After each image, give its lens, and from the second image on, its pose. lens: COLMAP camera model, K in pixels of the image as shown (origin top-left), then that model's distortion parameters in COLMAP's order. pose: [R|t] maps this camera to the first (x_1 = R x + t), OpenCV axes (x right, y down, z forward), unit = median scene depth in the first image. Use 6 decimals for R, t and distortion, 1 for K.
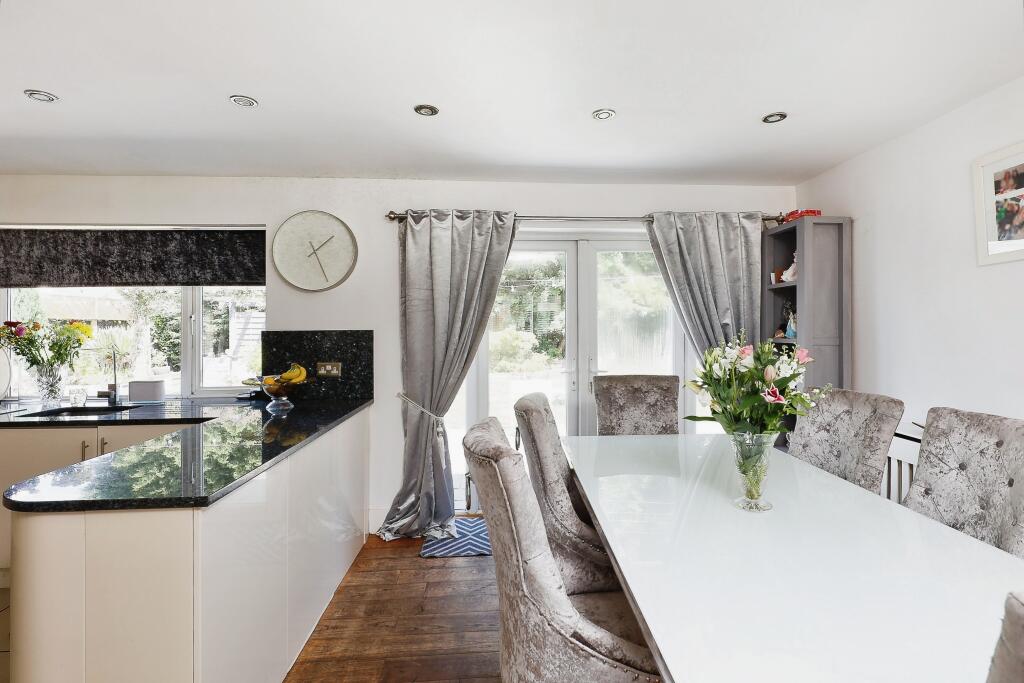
lens RADIAL K [[519.4, 0, 516.0], [0, 519.4, 339.7], [0, 0, 1]] dist [0.002841, -0.000277]
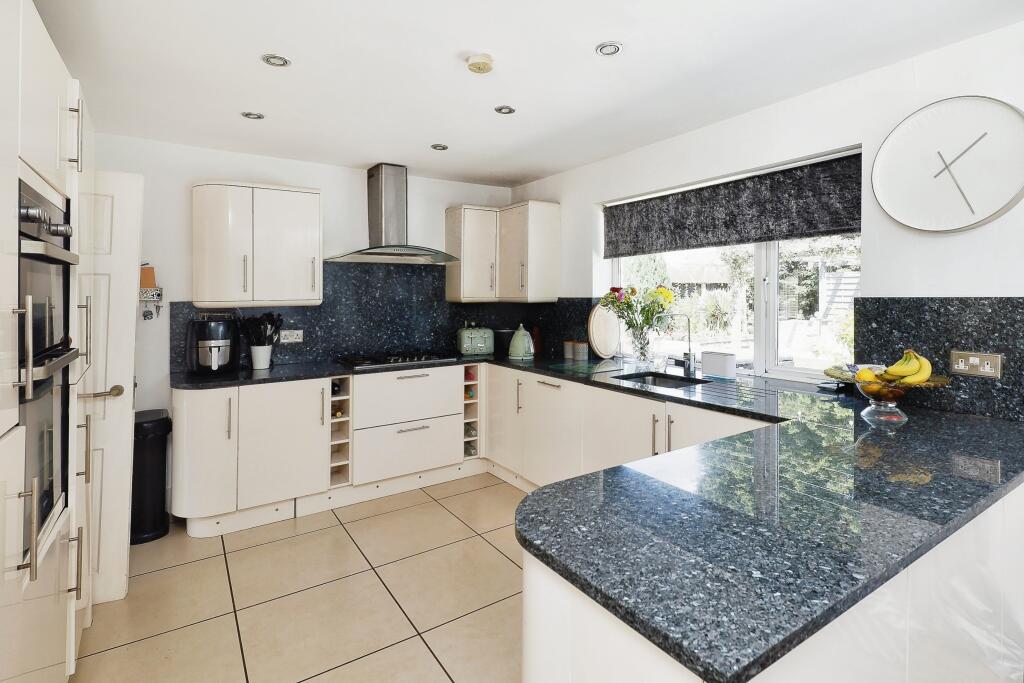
lens RADIAL K [[519.4, 0, 537.3], [0, 519.4, 292.7], [0, 0, 1]] dist [0.002841, -0.000277]
pose [[0.537247, -0.000654, -0.843425, -0.127115], [-0.011751, 0.999897, -0.008260, -0.012355], [0.843343, 0.014349, 0.537183, 0.260858]]
